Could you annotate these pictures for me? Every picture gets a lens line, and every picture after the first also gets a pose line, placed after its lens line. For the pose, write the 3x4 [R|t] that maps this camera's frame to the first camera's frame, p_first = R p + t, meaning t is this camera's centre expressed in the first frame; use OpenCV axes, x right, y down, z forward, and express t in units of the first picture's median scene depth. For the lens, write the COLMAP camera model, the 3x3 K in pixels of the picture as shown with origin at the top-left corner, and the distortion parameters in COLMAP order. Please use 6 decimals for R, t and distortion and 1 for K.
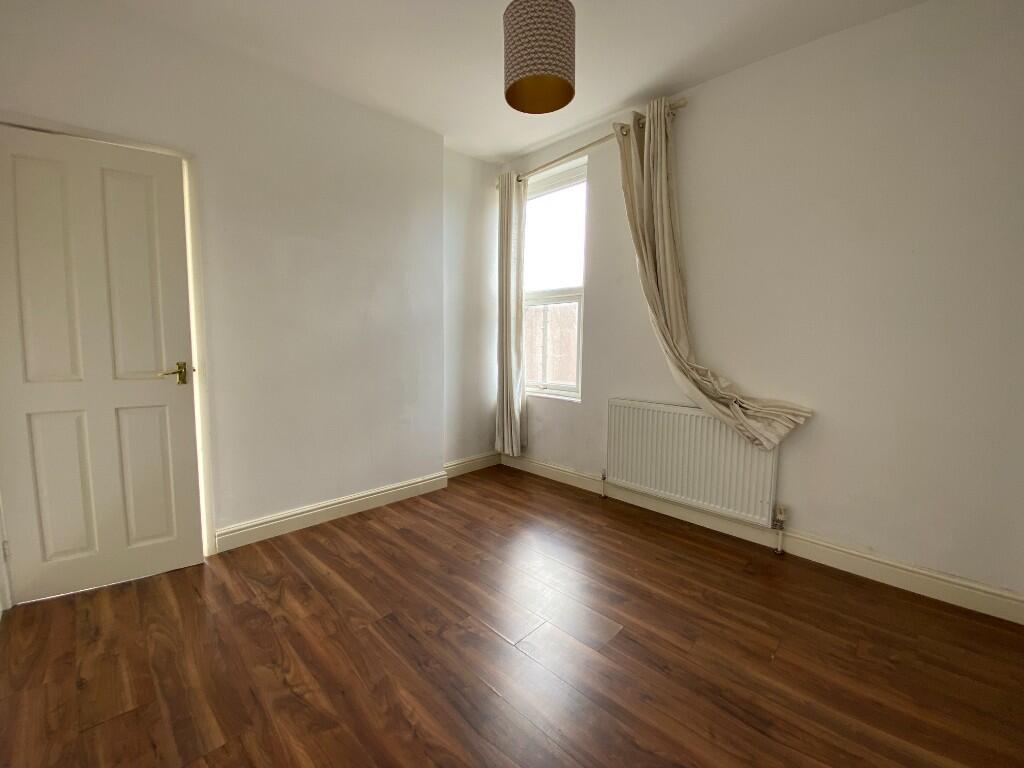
lens RADIAL K [[412.5, 0, 515.0], [0, 412.5, 381.2], [0, 0, 1]] dist [-0.010617, -0.004027]
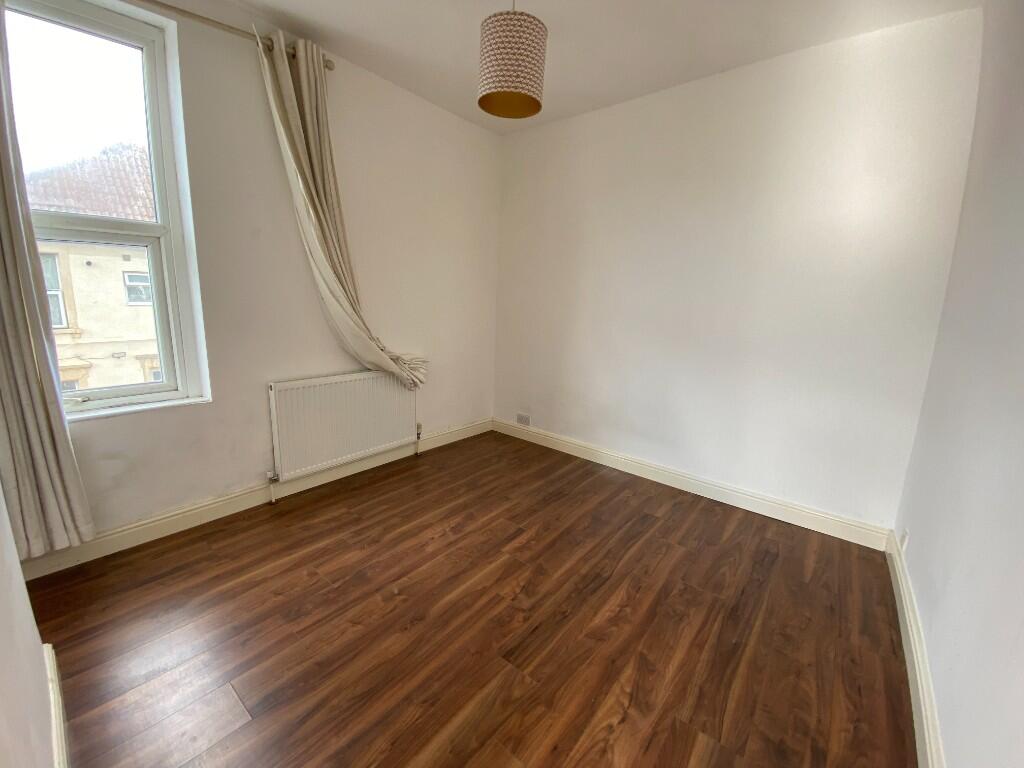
lens RADIAL K [[412.5, 0, 516.2], [0, 412.5, 378.5], [0, 0, 1]] dist [-0.010617, -0.004027]
pose [[-0.079098, -0.209378, 0.974630, -1.145777], [0.074892, 0.973682, 0.215252, -0.202097], [-0.994050, 0.090018, -0.061335, 1.098263]]
